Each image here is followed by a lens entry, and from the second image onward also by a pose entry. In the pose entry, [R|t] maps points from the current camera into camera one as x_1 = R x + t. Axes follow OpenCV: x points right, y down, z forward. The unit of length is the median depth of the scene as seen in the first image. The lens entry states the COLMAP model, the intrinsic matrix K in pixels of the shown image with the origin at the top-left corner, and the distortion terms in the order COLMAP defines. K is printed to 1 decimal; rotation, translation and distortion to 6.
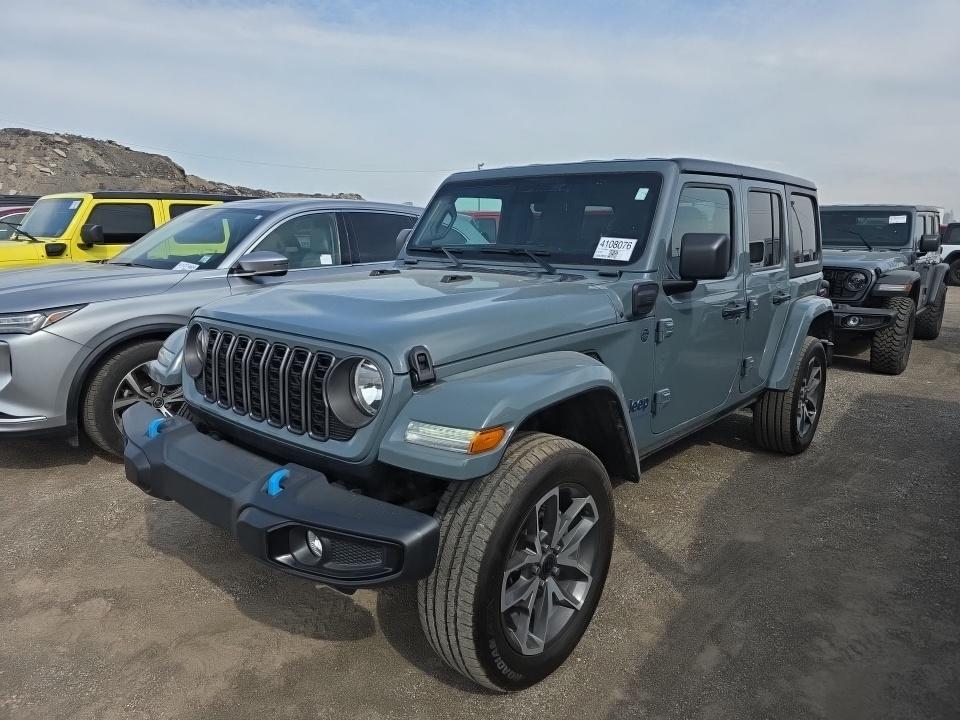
lens RADIAL K [[668.2, 0, 498.9], [0, 668.2, 344.4], [0, 0, 1]] dist [0.004536, -0.006807]
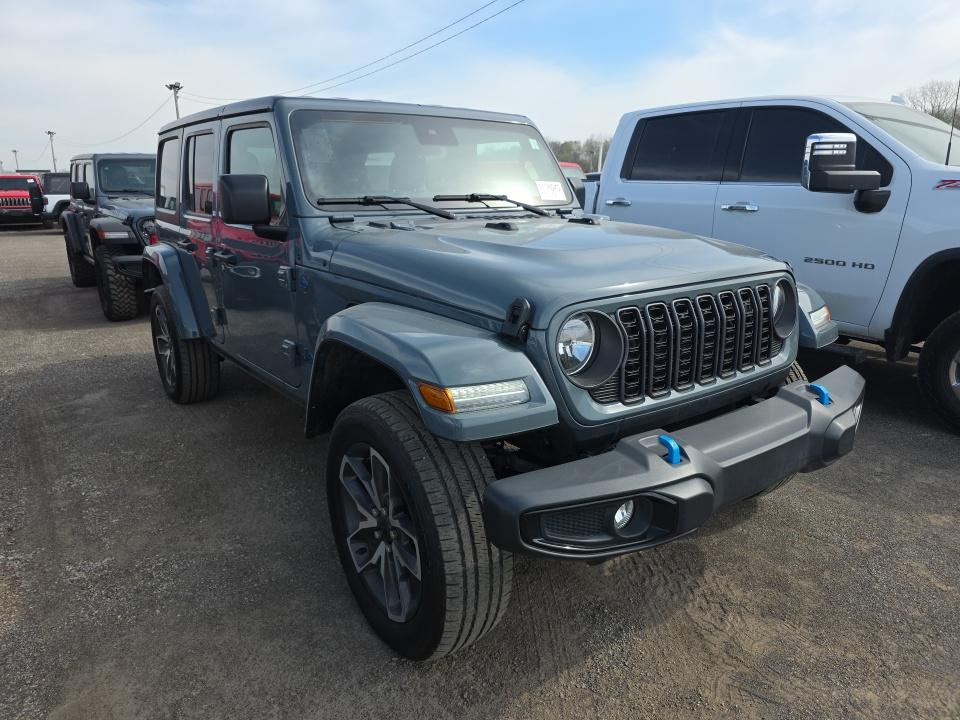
lens RADIAL K [[668.2, 0, 498.9], [0, 668.2, 344.4], [0, 0, 1]] dist [0.004536, -0.006807]
pose [[0.196555, -0.239352, 0.950830, -1.053434], [0.168203, 0.963602, 0.207796, -0.145810], [-0.965958, 0.119089, 0.229660, 0.874157]]
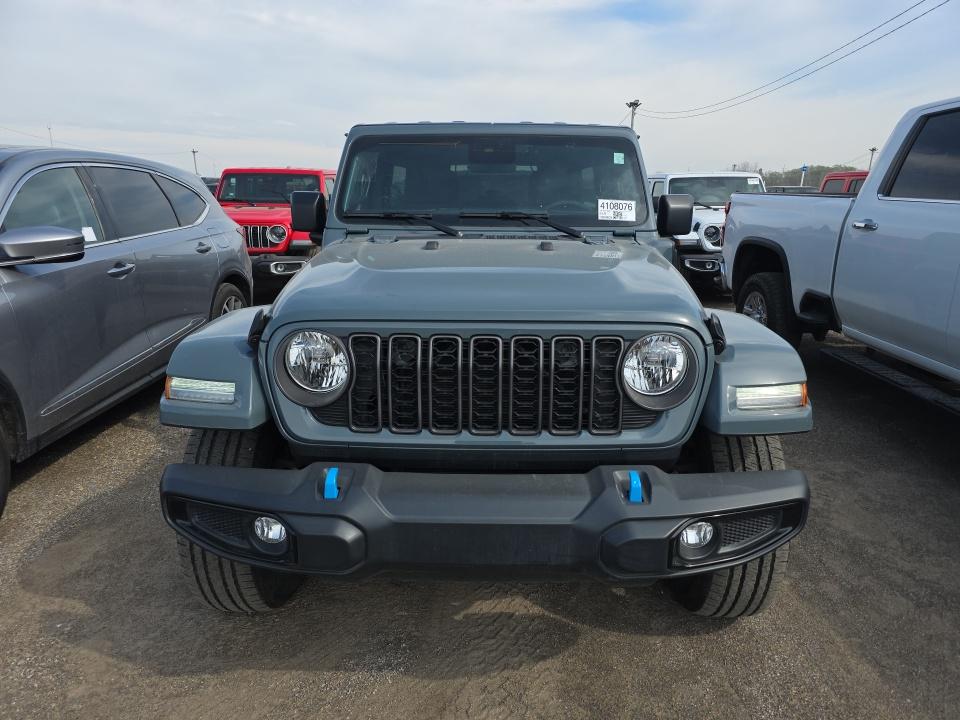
lens RADIAL K [[662.0, 0, 458.3], [0, 662.0, 357.0], [0, 0, 1]] dist [0.001731, 0.002202]
pose [[0.766087, -0.160332, 0.622418, -0.718433], [0.111332, 0.986851, 0.117179, -0.064007], [-0.633021, -0.020474, 0.773863, 0.338522]]
